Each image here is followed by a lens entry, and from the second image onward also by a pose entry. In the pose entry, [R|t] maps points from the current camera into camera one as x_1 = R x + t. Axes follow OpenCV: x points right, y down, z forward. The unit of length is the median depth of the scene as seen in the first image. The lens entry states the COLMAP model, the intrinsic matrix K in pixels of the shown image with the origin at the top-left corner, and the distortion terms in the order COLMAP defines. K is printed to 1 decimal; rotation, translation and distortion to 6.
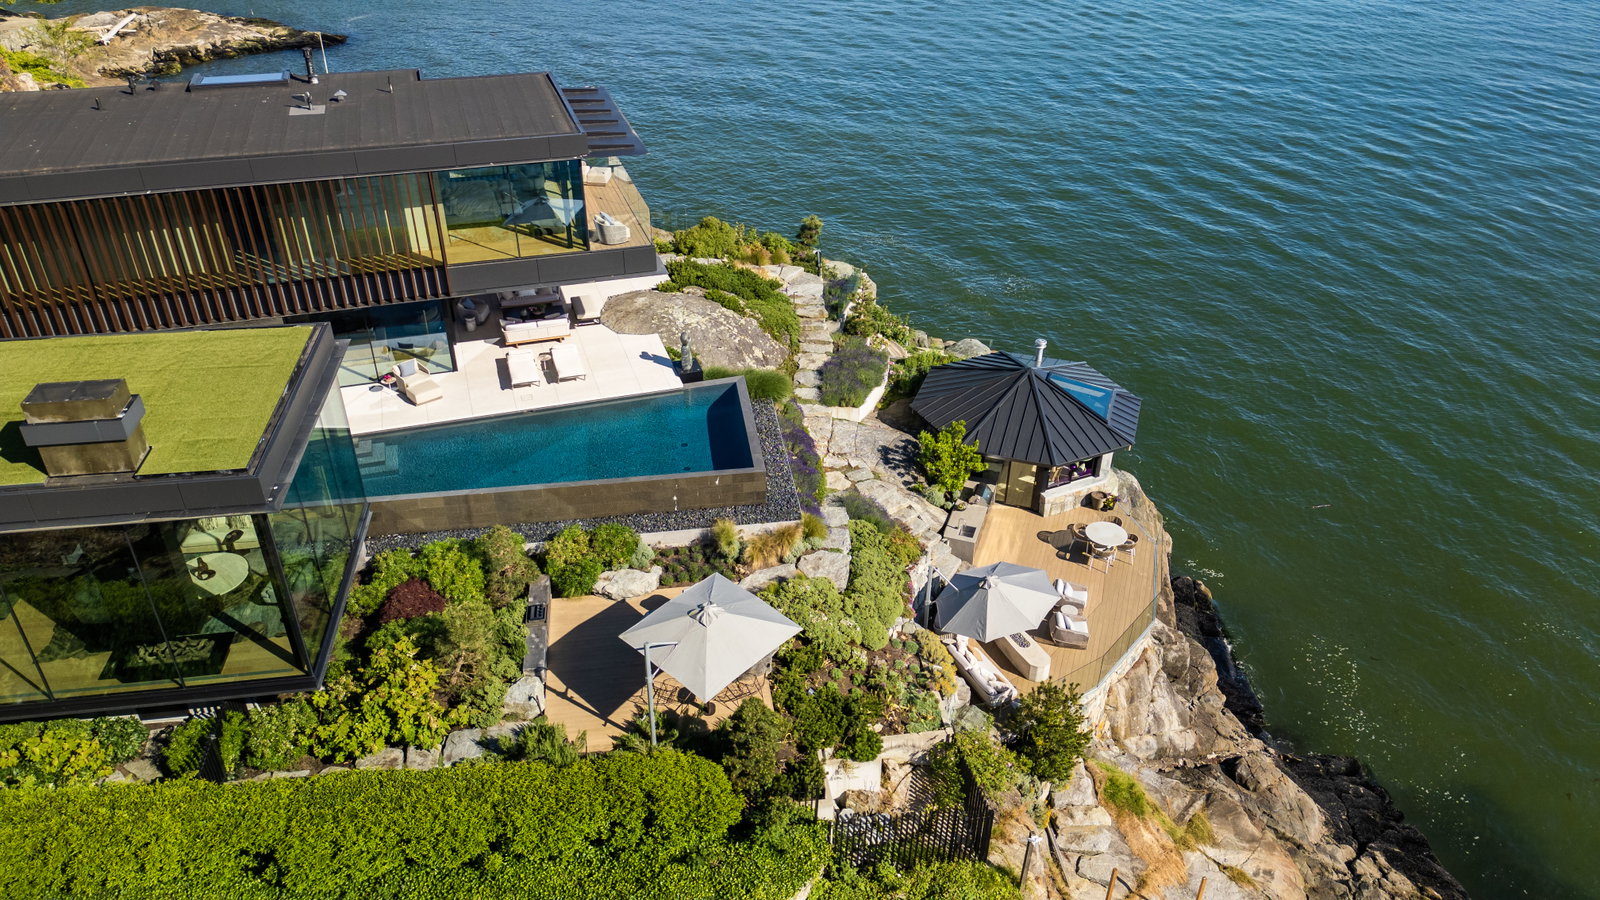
lens RADIAL K [[1131.9, 0, 790.9], [0, 1131.9, 444.2], [0, 0, 1]] dist [0.067137, -0.064126]
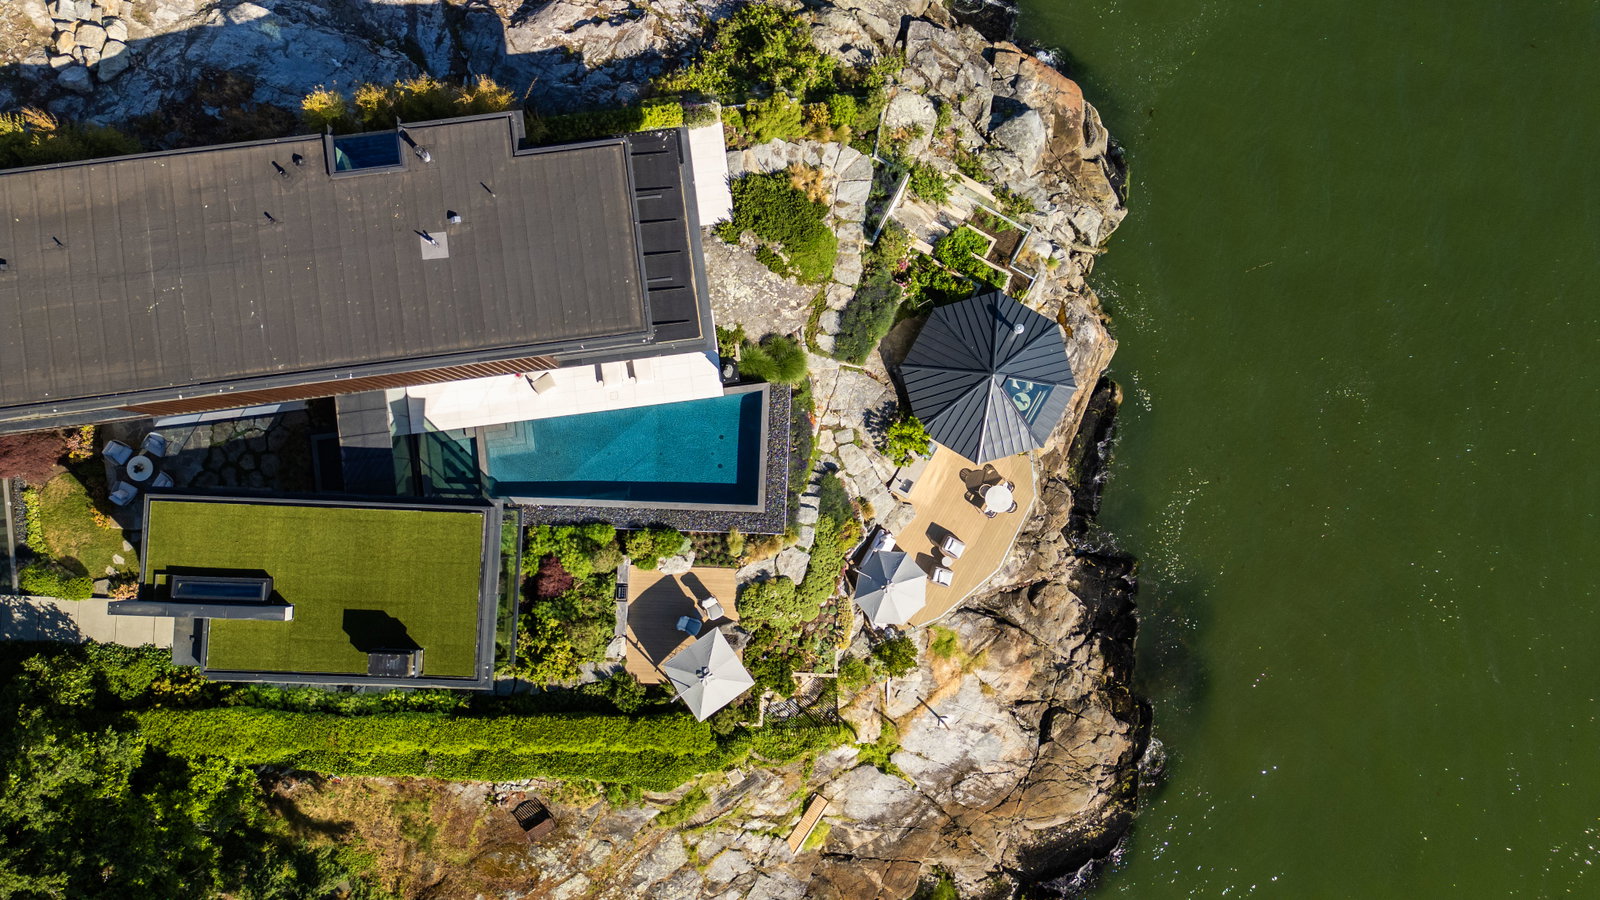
lens RADIAL K [[1131.9, 0, 805.8], [0, 1131.9, 447.5], [0, 0, 1]] dist [0.067137, -0.064126]
pose [[0.983013, 0.183293, -0.009430, 0.028684], [-0.094752, 0.550820, 0.829228, -1.143098], [0.157186, -0.814248, 0.558831, 0.176387]]
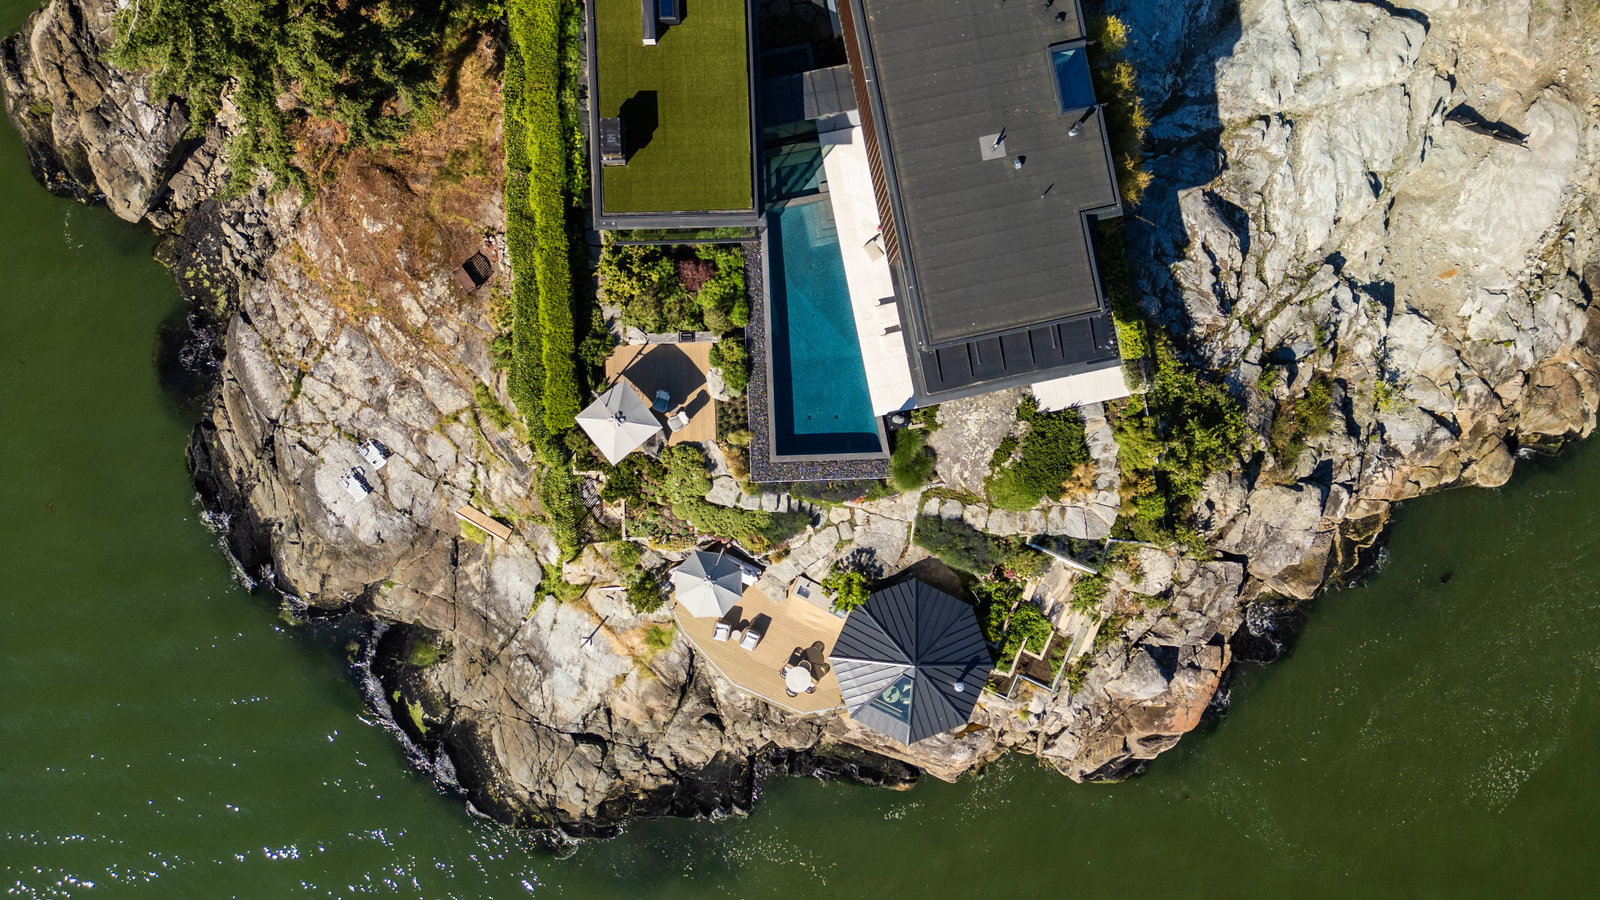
lens RADIAL K [[1131.9, 0, 803.2], [0, 1131.9, 448.3], [0, 0, 1]] dist [0.067137, -0.064126]
pose [[-0.110238, 0.993275, -0.035396, 0.010266], [-0.539453, -0.029884, 0.841485, -1.226259], [0.834768, 0.111858, 0.539120, 0.106936]]
